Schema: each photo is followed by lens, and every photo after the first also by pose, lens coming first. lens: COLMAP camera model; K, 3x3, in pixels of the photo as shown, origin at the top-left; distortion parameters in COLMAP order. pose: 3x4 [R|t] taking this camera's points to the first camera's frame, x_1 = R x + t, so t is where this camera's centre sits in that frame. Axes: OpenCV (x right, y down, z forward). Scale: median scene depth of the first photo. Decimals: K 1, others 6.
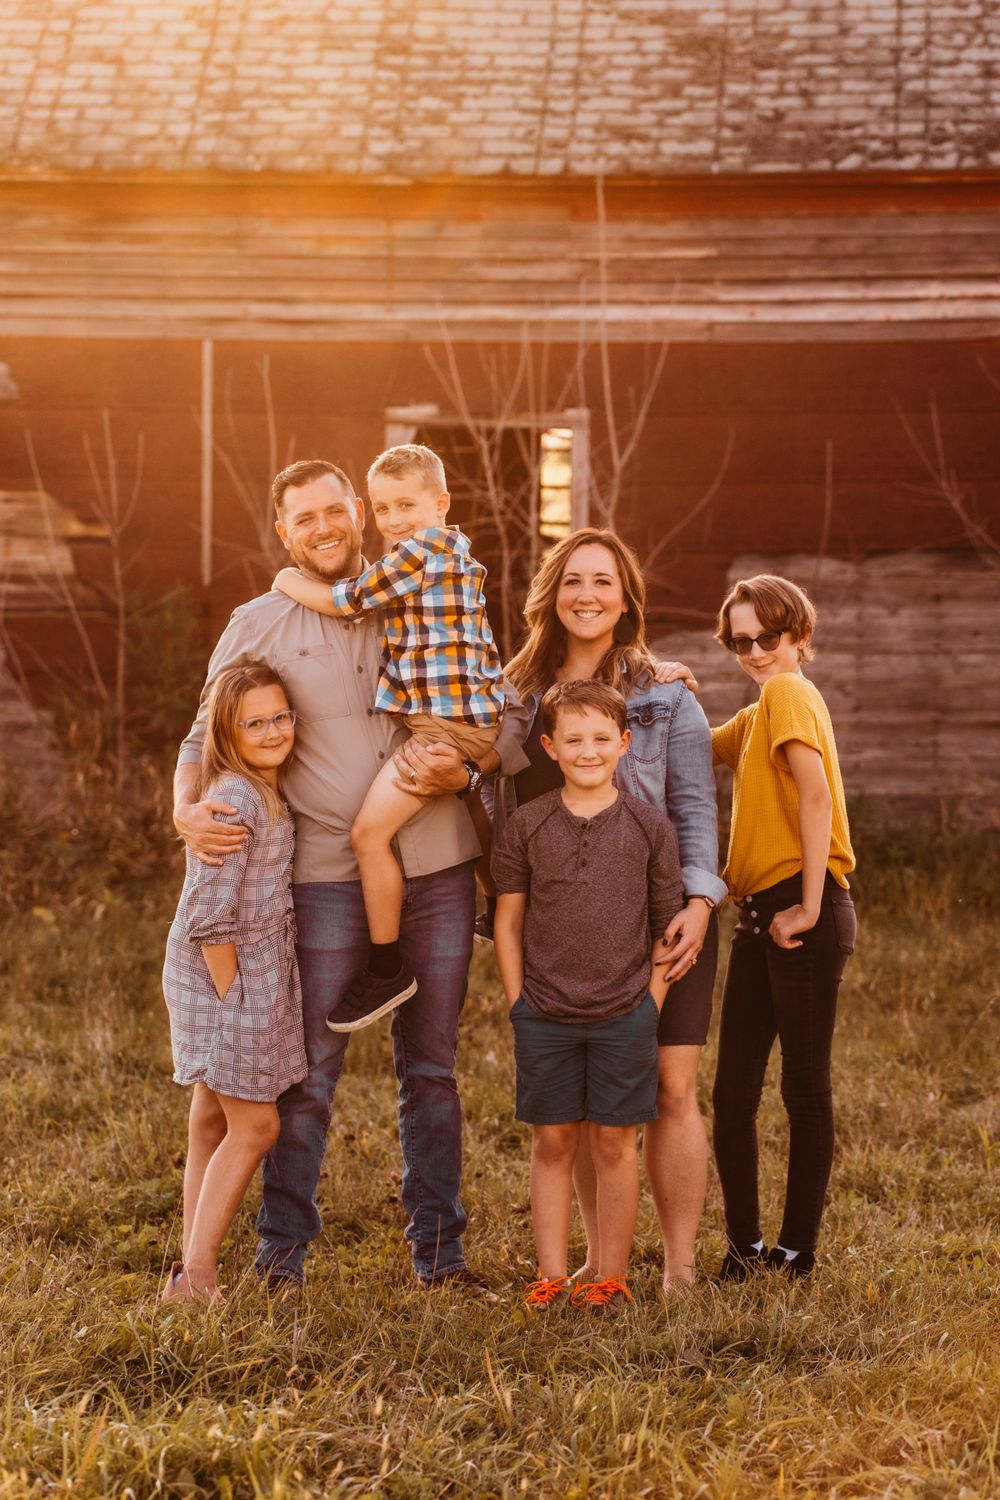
lens RADIAL K [[4303.2, 0, 500.0], [0, 4303.2, 750.0], [0, 0, 1]] dist [-0.081122, 0.131820]
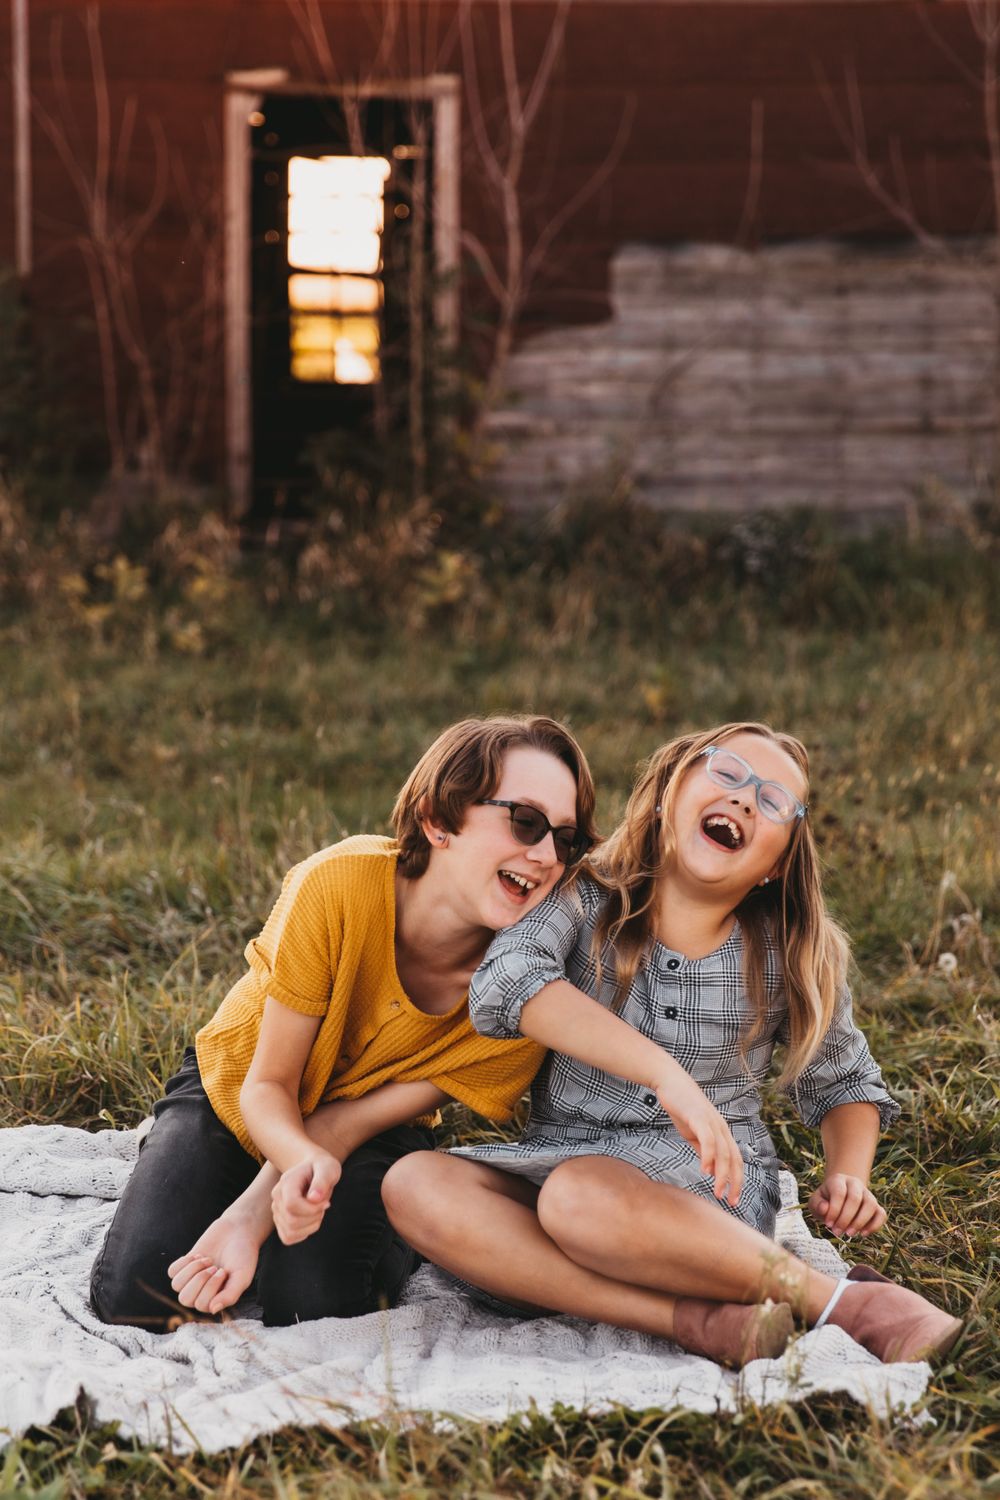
lens RADIAL K [[3246.4, 0, 500.0], [0, 3246.4, 750.0], [0, 0, 1]] dist [-0.004092, 0.043253]
pose [[0.988667, -0.018218, 0.149018, -0.073019], [0.007877, 0.997538, 0.069690, 0.013250], [-0.149921, -0.067726, 0.986376, 0.323380]]
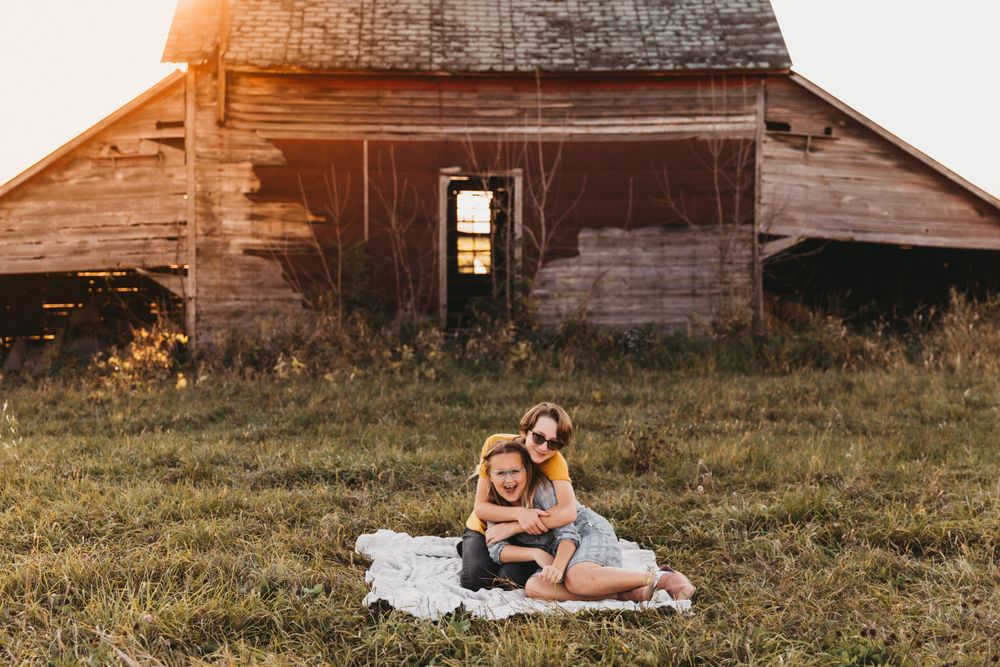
lens RADIAL K [[1266.8, 0, 480.6], [0, 1266.8, 336.9], [0, 0, 1]] dist [0.008309, -0.024812]
pose [[0.993556, -0.012195, 0.112682, -0.085874], [0.010736, 0.999851, 0.013545, 0.007285], [-0.112831, -0.012248, 0.993539, 0.276528]]
